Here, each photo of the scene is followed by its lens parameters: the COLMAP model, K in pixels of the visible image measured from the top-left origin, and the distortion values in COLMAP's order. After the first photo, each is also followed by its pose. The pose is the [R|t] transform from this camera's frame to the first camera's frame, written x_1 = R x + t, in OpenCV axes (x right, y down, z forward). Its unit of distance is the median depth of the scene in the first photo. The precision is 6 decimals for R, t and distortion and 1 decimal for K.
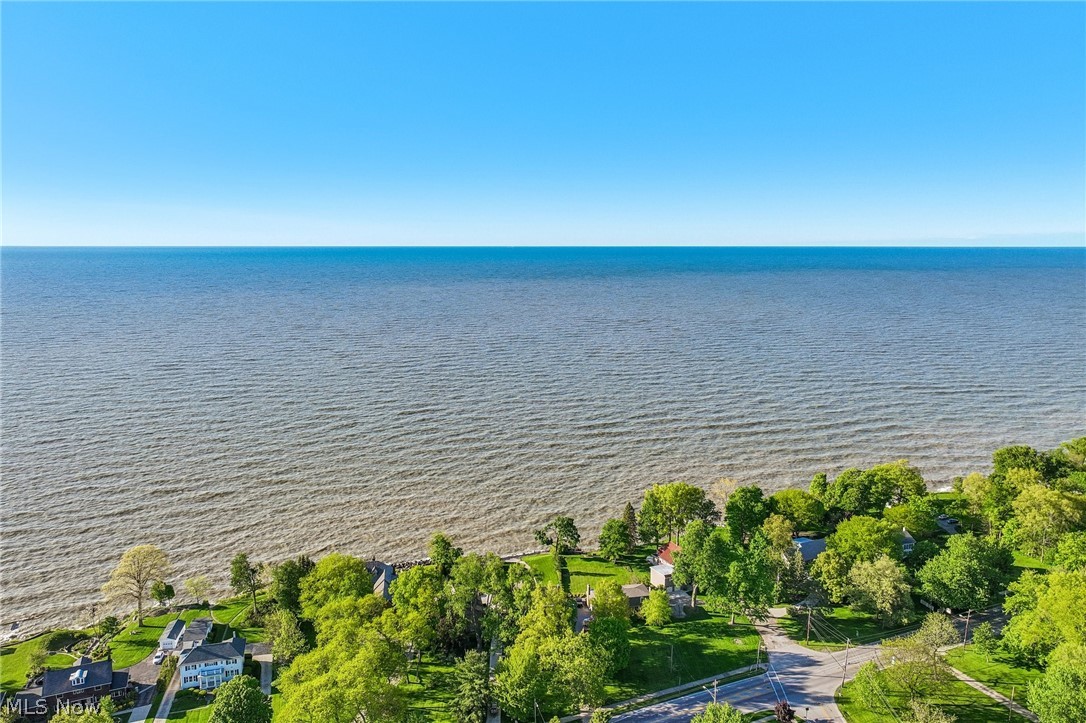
lens RADIAL K [[771.8, 0, 546.4], [0, 771.8, 361.7], [0, 0, 1]] dist [0.001334, 0.019751]
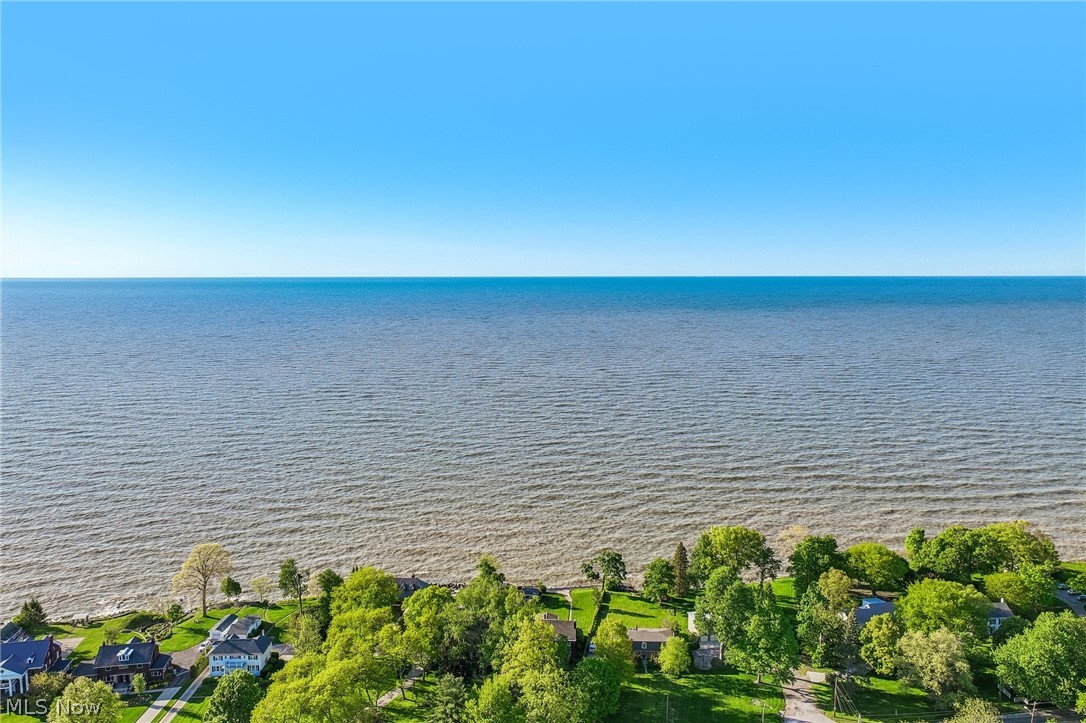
lens RADIAL K [[771.8, 0, 546.3], [0, 771.8, 360.9], [0, 0, 1]] dist [0.001334, 0.019751]
pose [[0.968852, 0.024977, -0.246380, 0.213591], [-0.034767, 0.998766, -0.035468, -0.003436], [0.245190, 0.042929, 0.968524, 0.026338]]
